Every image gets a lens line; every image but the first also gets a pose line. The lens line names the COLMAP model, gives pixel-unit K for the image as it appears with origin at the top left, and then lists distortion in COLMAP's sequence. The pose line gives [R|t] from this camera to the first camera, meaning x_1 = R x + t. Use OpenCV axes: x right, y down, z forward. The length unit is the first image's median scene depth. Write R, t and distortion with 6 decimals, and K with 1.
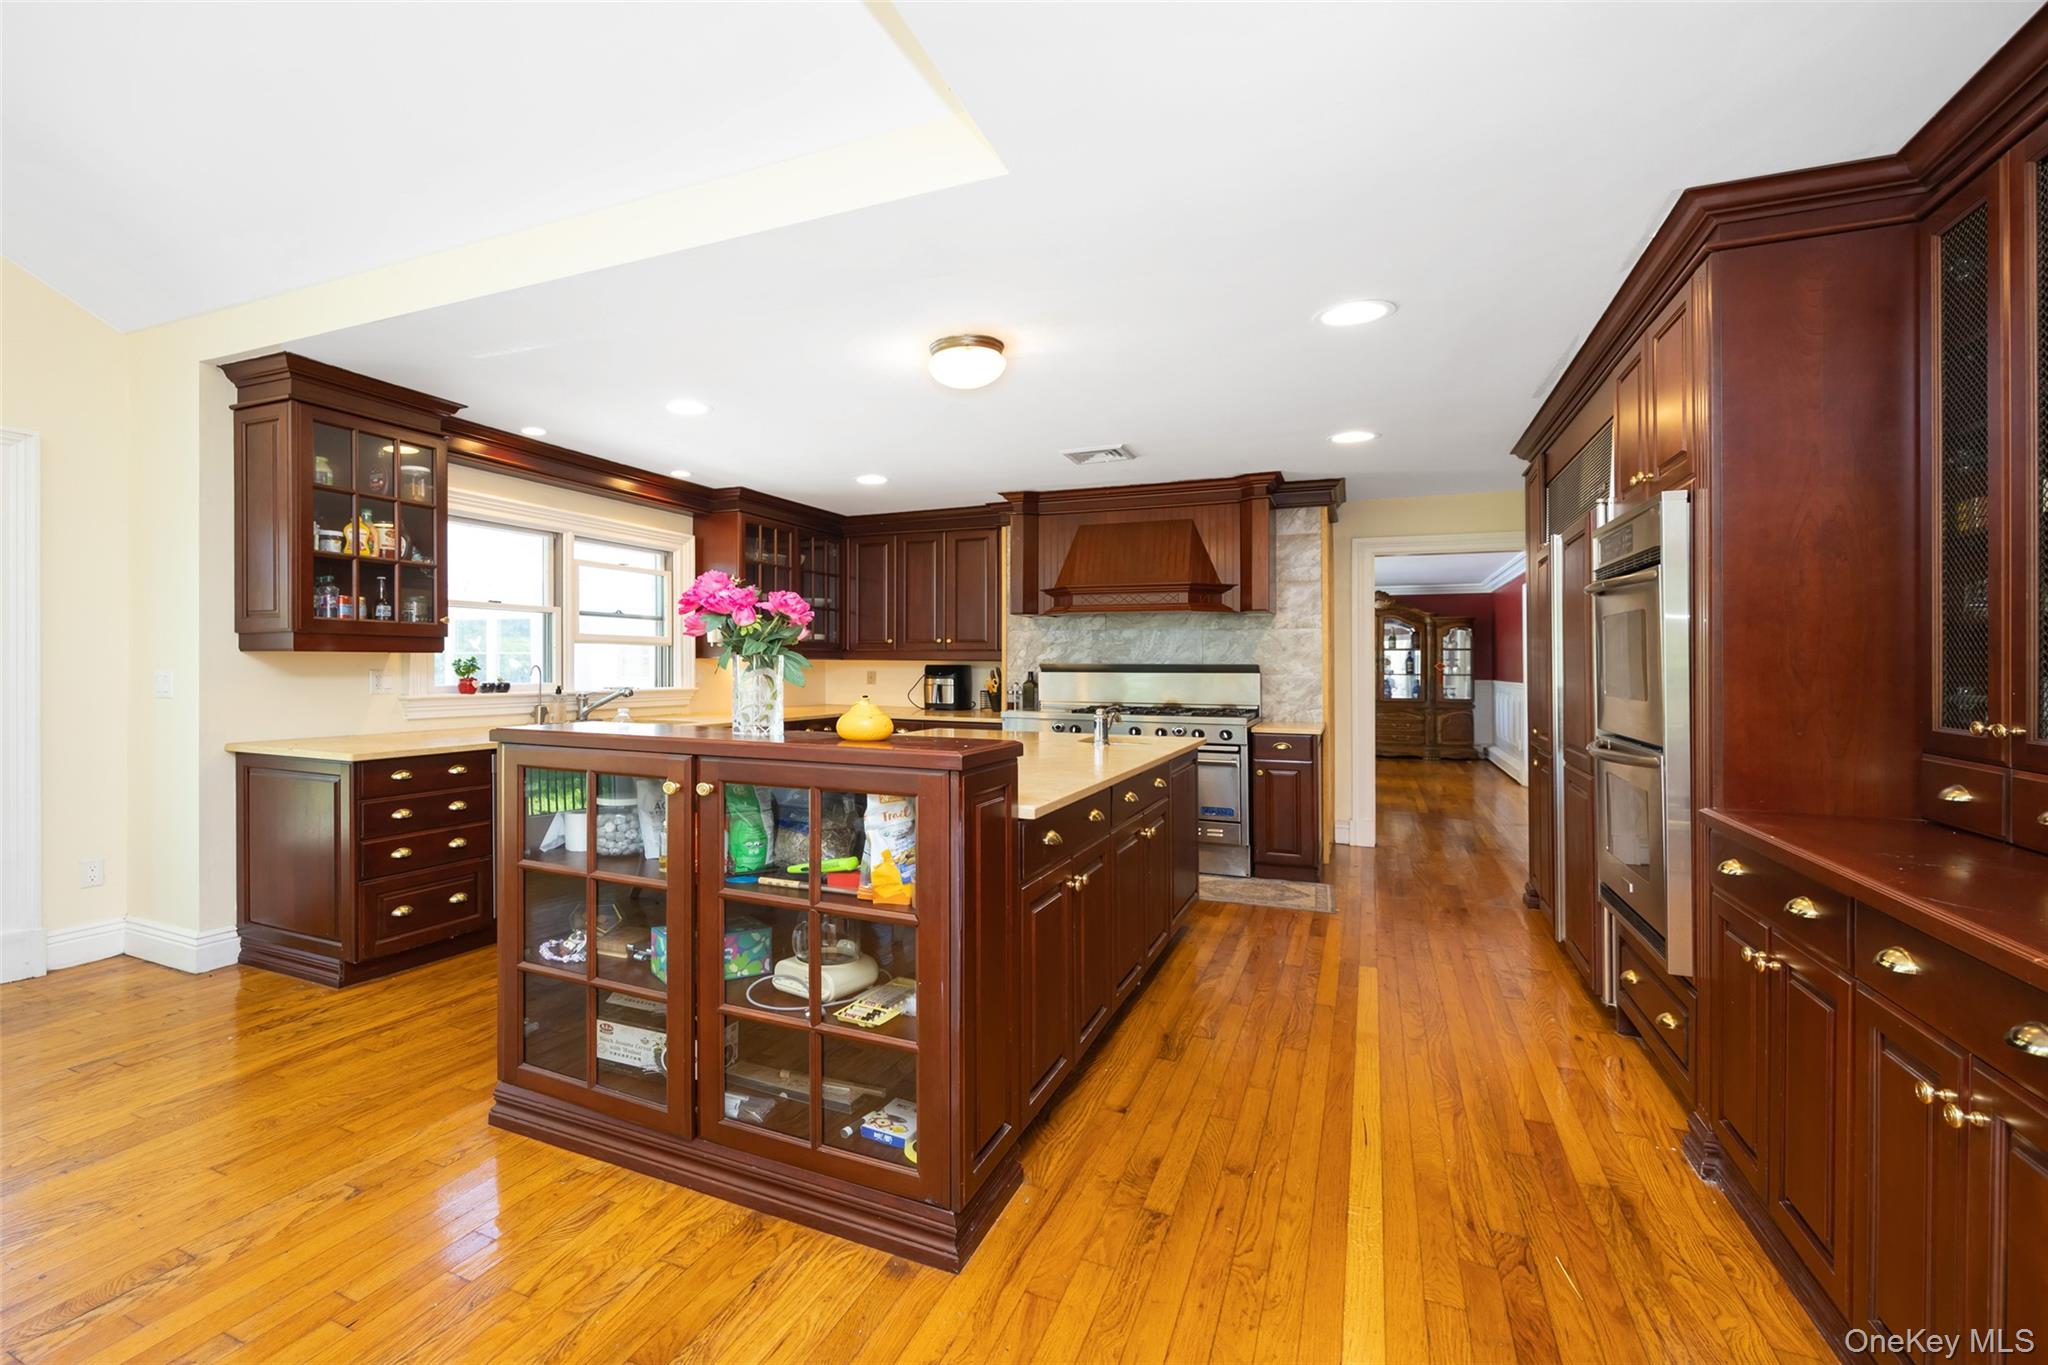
lens RADIAL K [[853.3, 0, 1024.0], [0, 853.3, 682.5], [0, 0, 1]] dist [-0.029824, 0.000008]
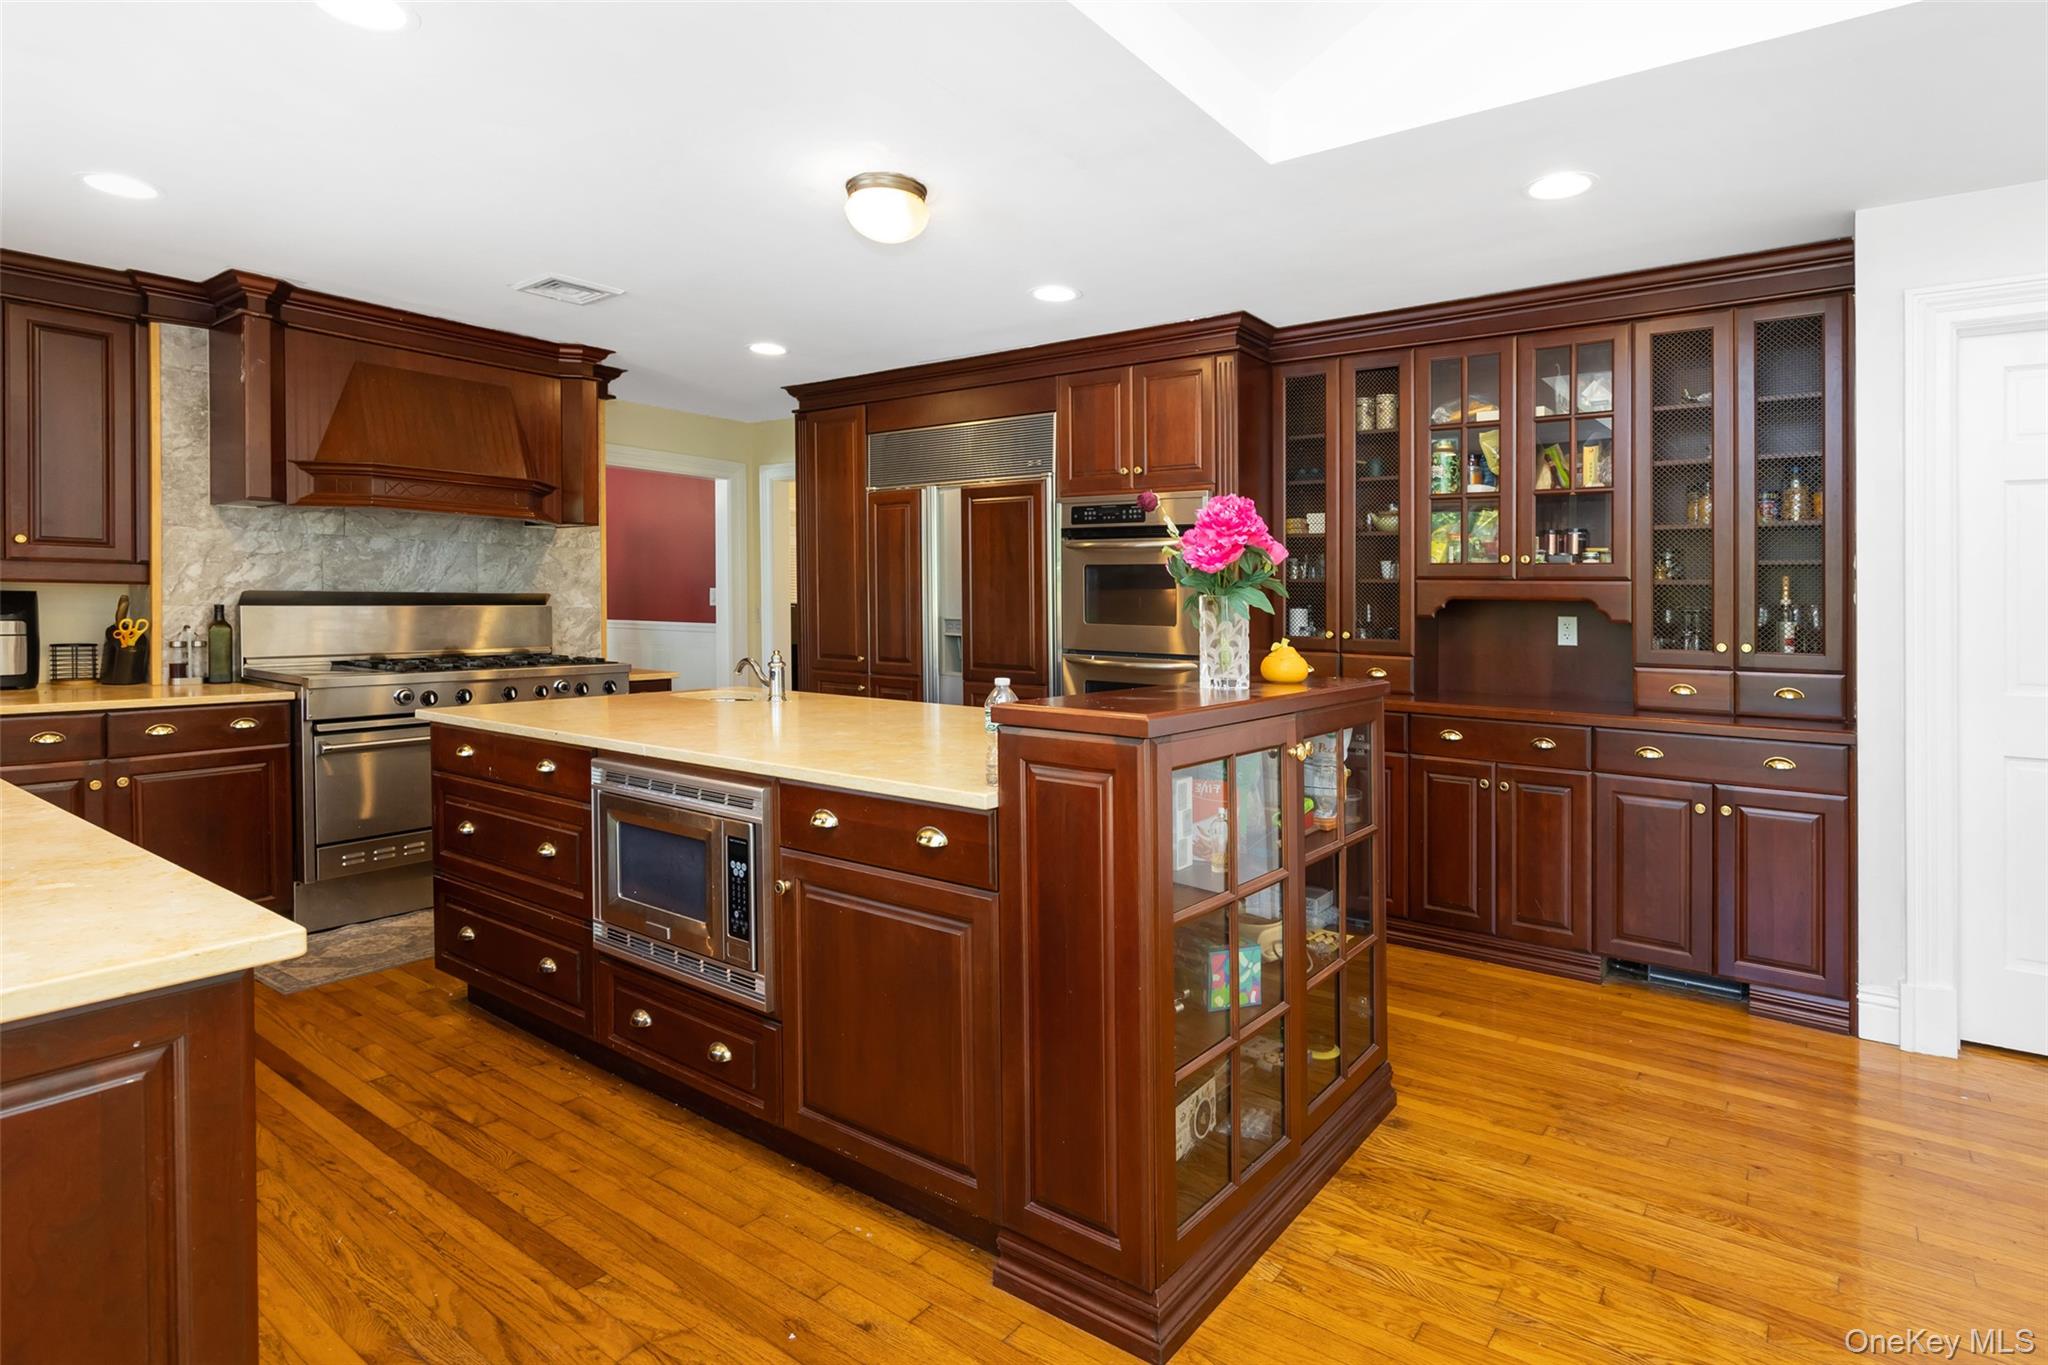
lens RADIAL K [[1103.3, 0, 1022.6], [0, 1103.3, 602.0], [0, 0, 1]] dist [-0.000209, -0.000148]
pose [[0.266088, -0.002865, 0.963945, -0.557254], [0.006659, 0.999977, 0.001134, -0.012504], [-0.963926, 0.006117, 0.266101, 0.340772]]
